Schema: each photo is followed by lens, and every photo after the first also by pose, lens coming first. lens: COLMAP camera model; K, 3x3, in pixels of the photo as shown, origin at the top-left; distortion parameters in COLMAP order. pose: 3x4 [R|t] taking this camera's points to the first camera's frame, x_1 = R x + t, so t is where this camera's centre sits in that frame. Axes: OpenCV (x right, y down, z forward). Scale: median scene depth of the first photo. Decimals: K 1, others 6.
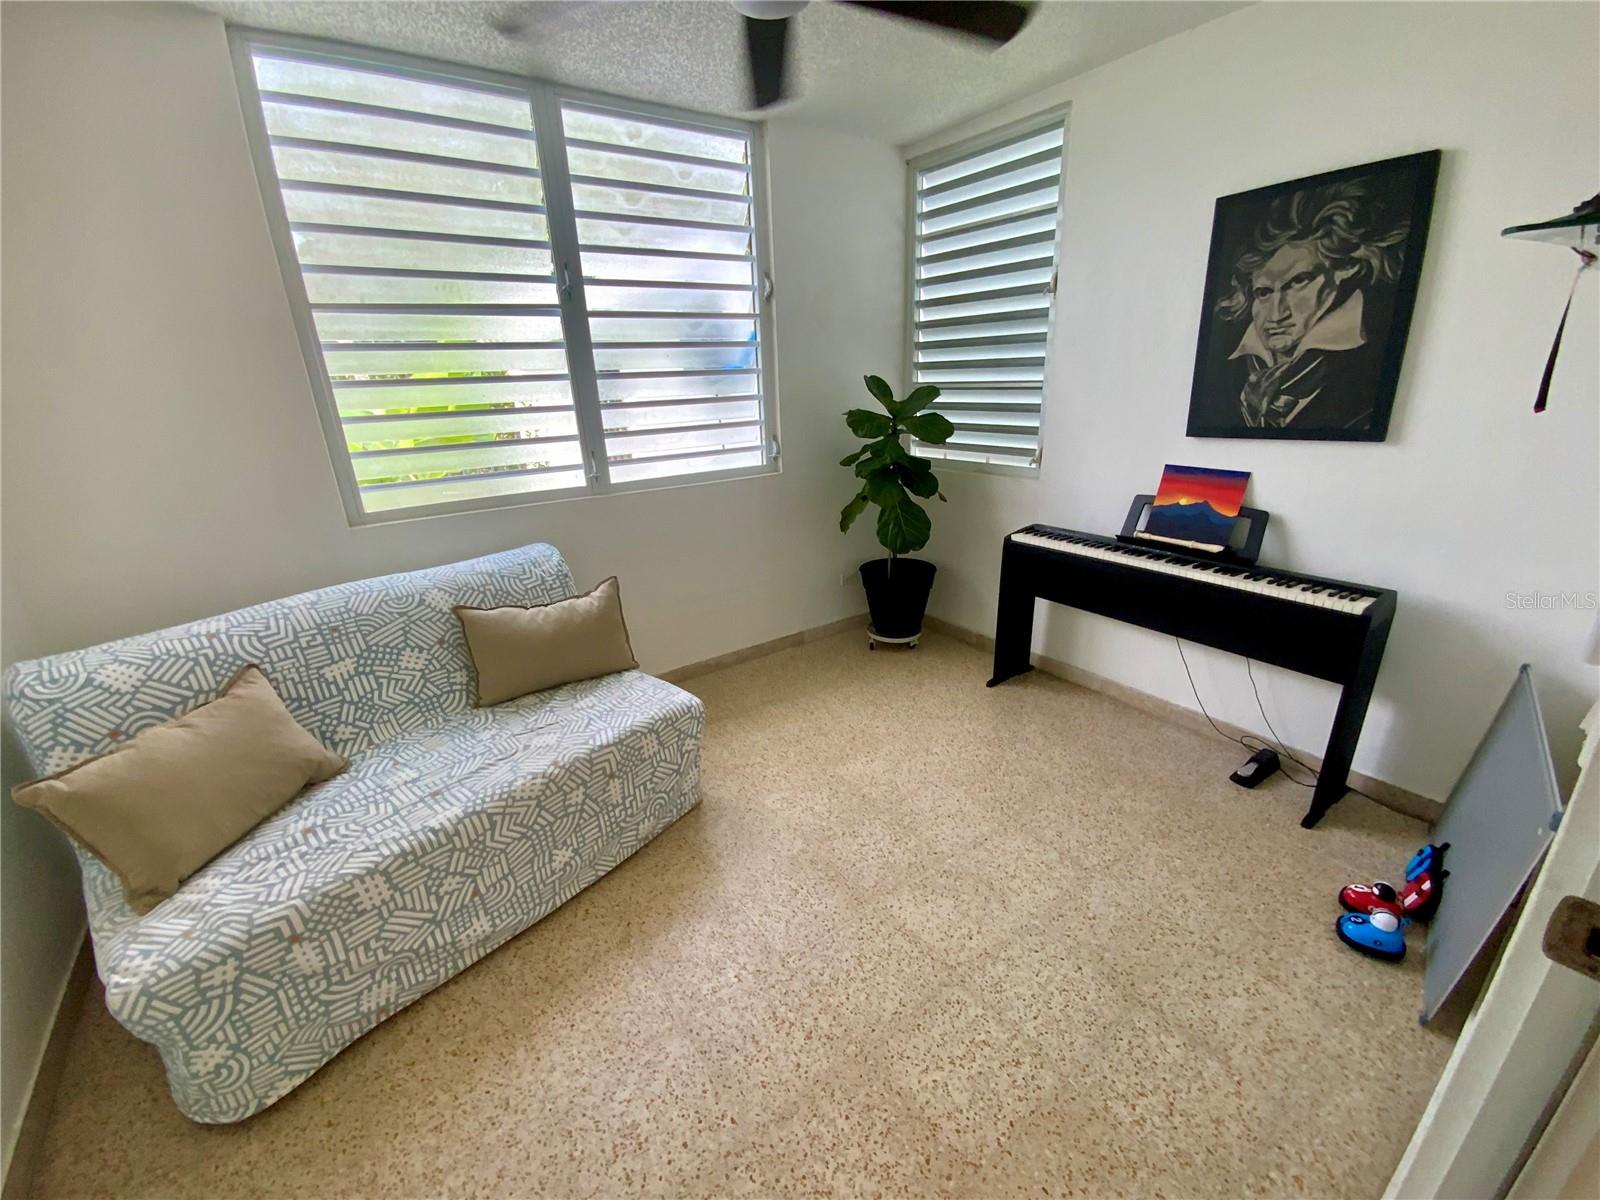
lens RADIAL K [[646.3, 0, 800.4], [0, 646.3, 608.3], [0, 0, 1]] dist [0.014119, -0.012684]
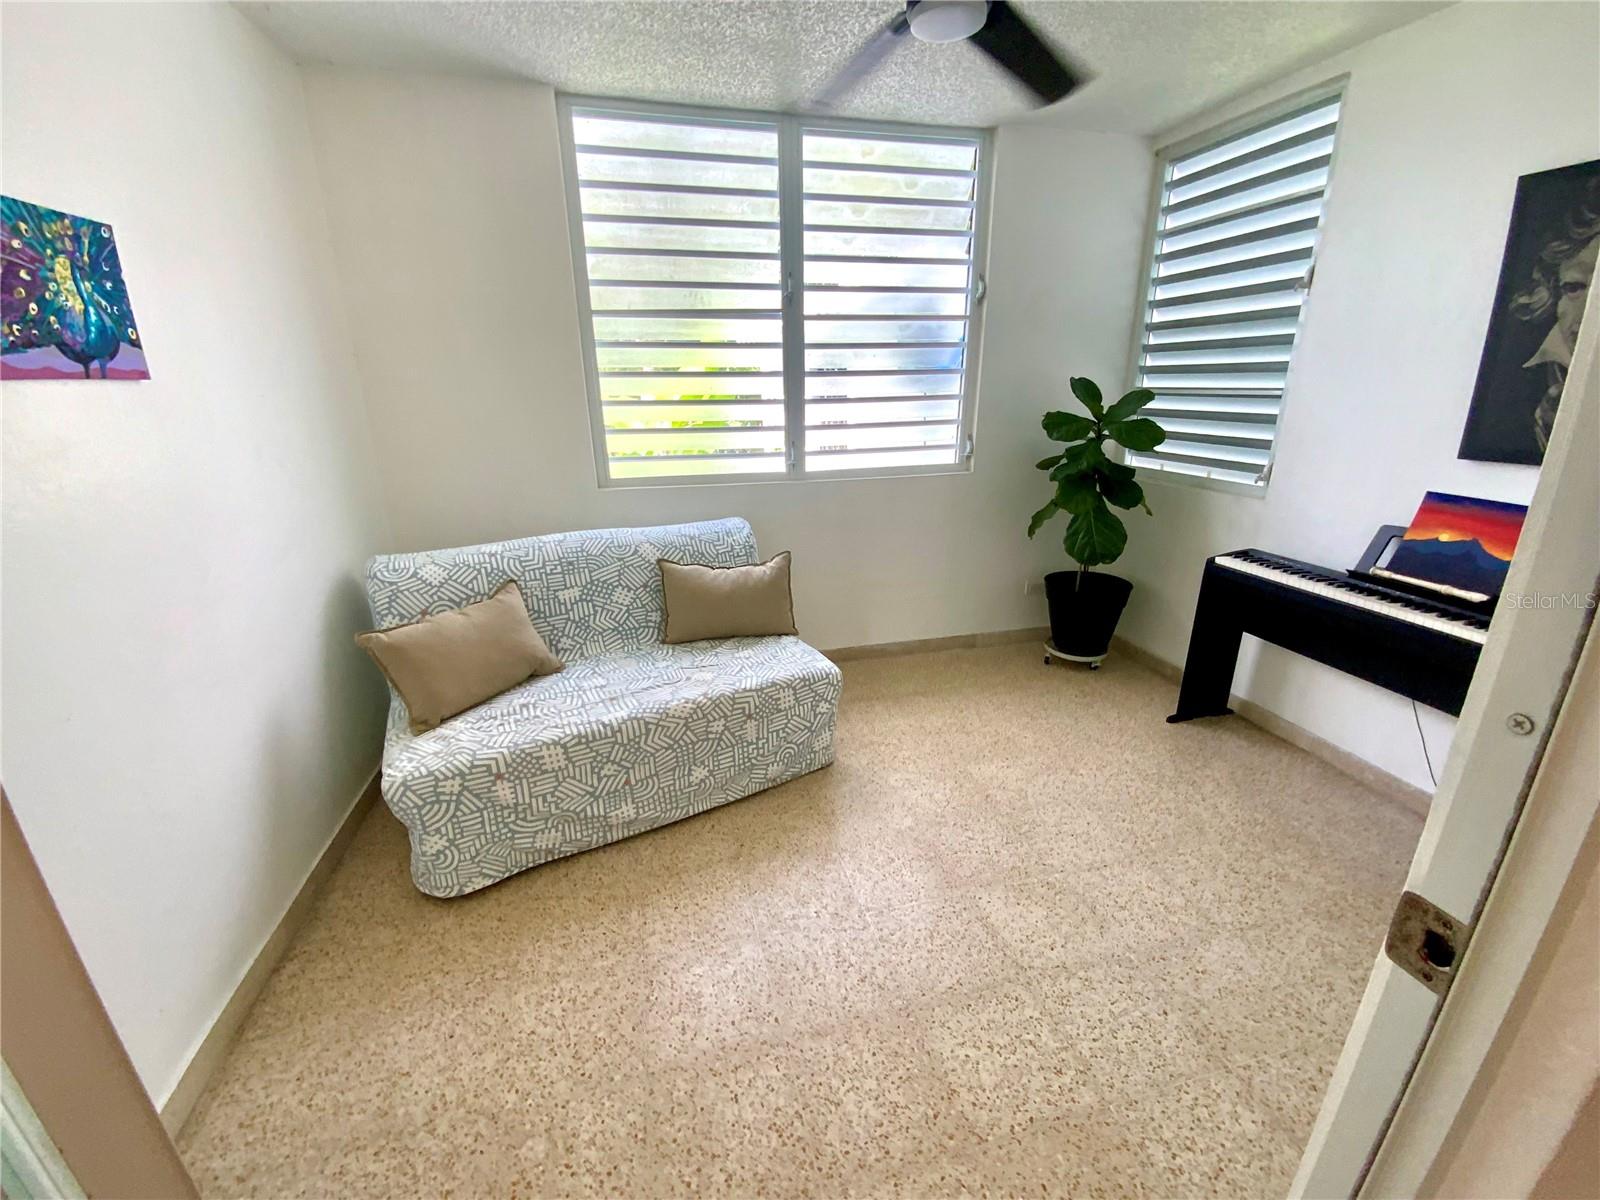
lens RADIAL K [[646.3, 0, 800.4], [0, 646.3, 608.3], [0, 0, 1]] dist [0.014119, -0.012684]
pose [[0.932594, 0.139763, -0.332767, 0.119730], [-0.141810, 0.989725, 0.018258, 0.026828], [0.331900, 0.030162, 0.942832, -0.046241]]
